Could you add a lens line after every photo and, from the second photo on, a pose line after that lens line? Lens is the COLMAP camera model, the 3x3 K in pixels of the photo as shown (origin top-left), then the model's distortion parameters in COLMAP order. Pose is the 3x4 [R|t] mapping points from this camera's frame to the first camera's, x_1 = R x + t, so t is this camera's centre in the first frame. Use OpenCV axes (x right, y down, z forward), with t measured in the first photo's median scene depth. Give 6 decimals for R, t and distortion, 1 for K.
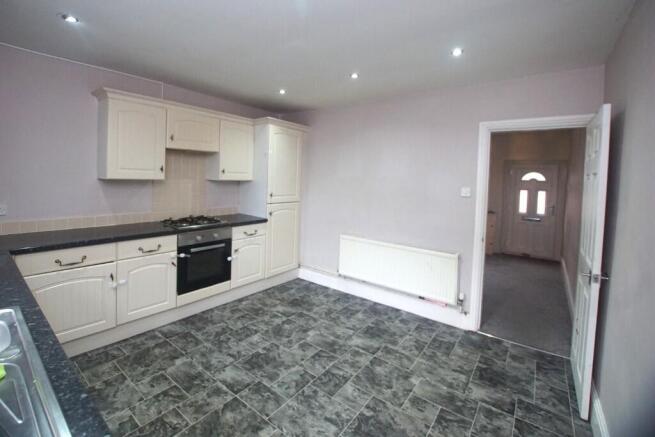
lens RADIAL K [[282.4, 0, 327.5], [0, 282.4, 218.5], [0, 0, 1]] dist [-0.041754, 0.000136]
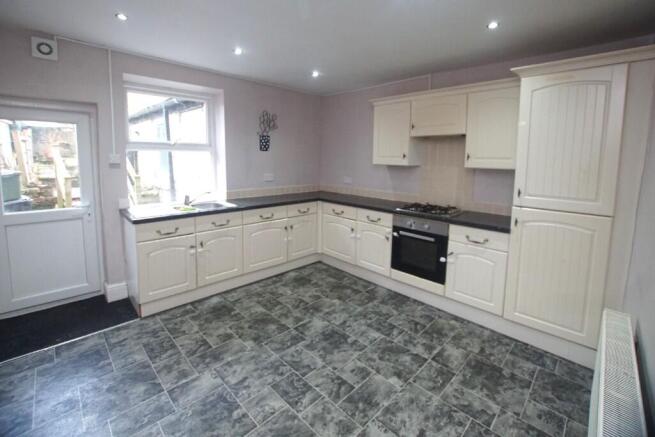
lens RADIAL K [[289.7, 0, 325.8], [0, 289.7, 187.5], [0, 0, 1]] dist [-0.027983, 0.000814]
pose [[-0.142507, 0.058911, -0.988039, 0.677344], [-0.169187, 0.982086, 0.082959, -0.103061], [0.975227, 0.178985, -0.129987, 0.880403]]
